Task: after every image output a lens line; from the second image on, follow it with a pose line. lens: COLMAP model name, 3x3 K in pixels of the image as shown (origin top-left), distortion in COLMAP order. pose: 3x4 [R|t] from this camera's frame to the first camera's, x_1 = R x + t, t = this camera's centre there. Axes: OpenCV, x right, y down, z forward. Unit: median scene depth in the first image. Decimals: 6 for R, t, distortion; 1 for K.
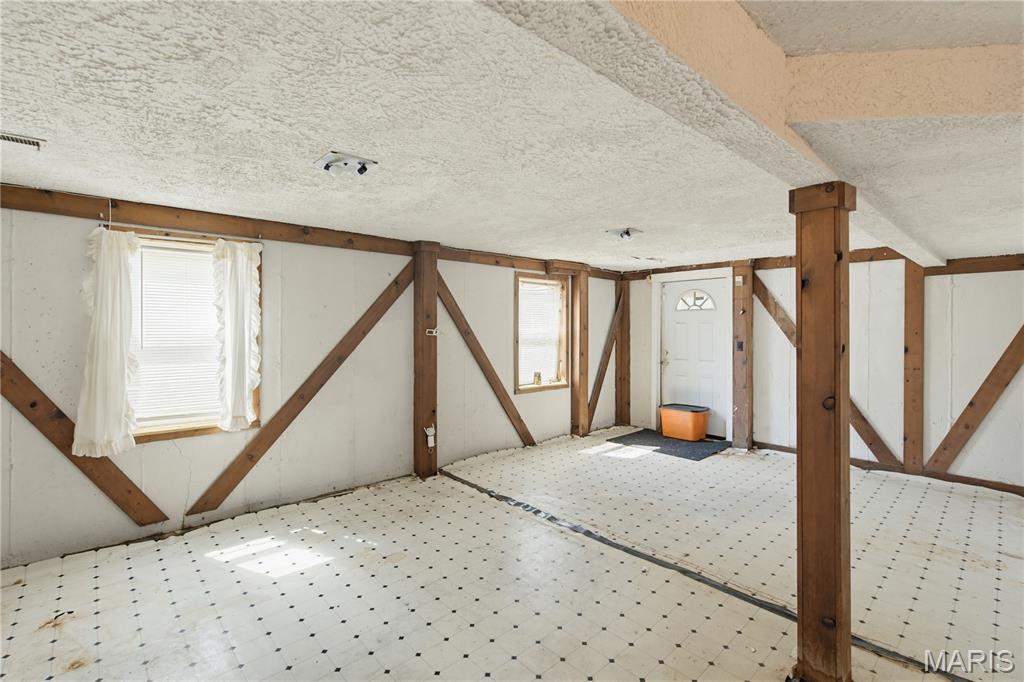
lens RADIAL K [[469.6, 0, 515.5], [0, 469.6, 332.1], [0, 0, 1]] dist [0.001397, 0.002069]
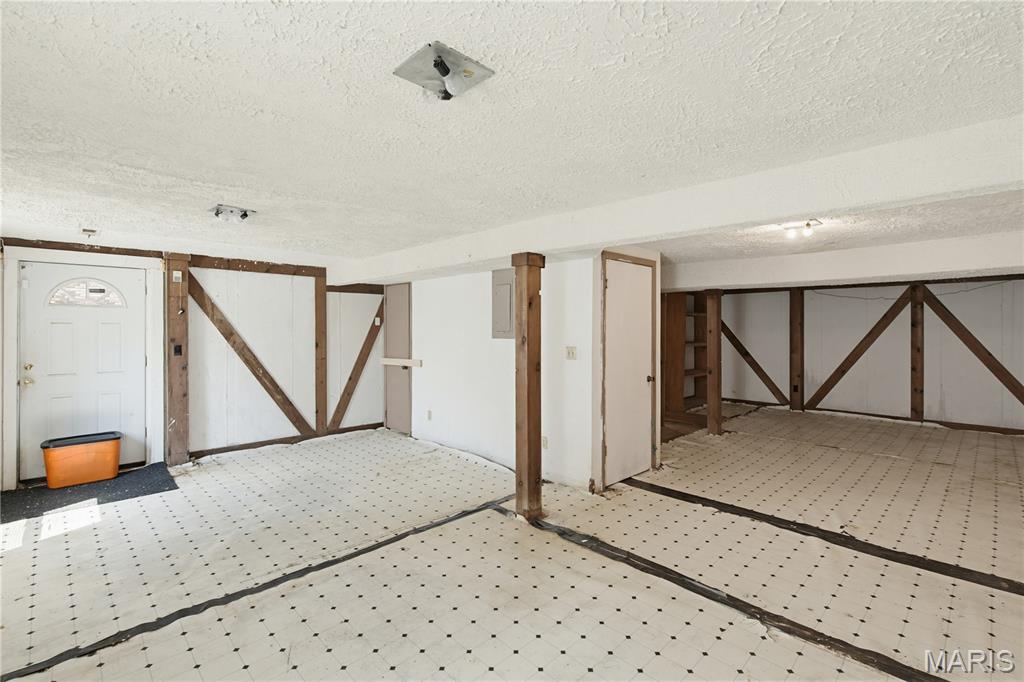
lens RADIAL K [[469.6, 0, 511.4], [0, 469.6, 331.4], [0, 0, 1]] dist [0.001397, 0.002069]
pose [[-0.029919, -0.007814, 0.999522, -0.547937], [0.011396, 0.999902, 0.008158, -0.006750], [-0.999487, 0.011635, -0.029827, 0.505316]]
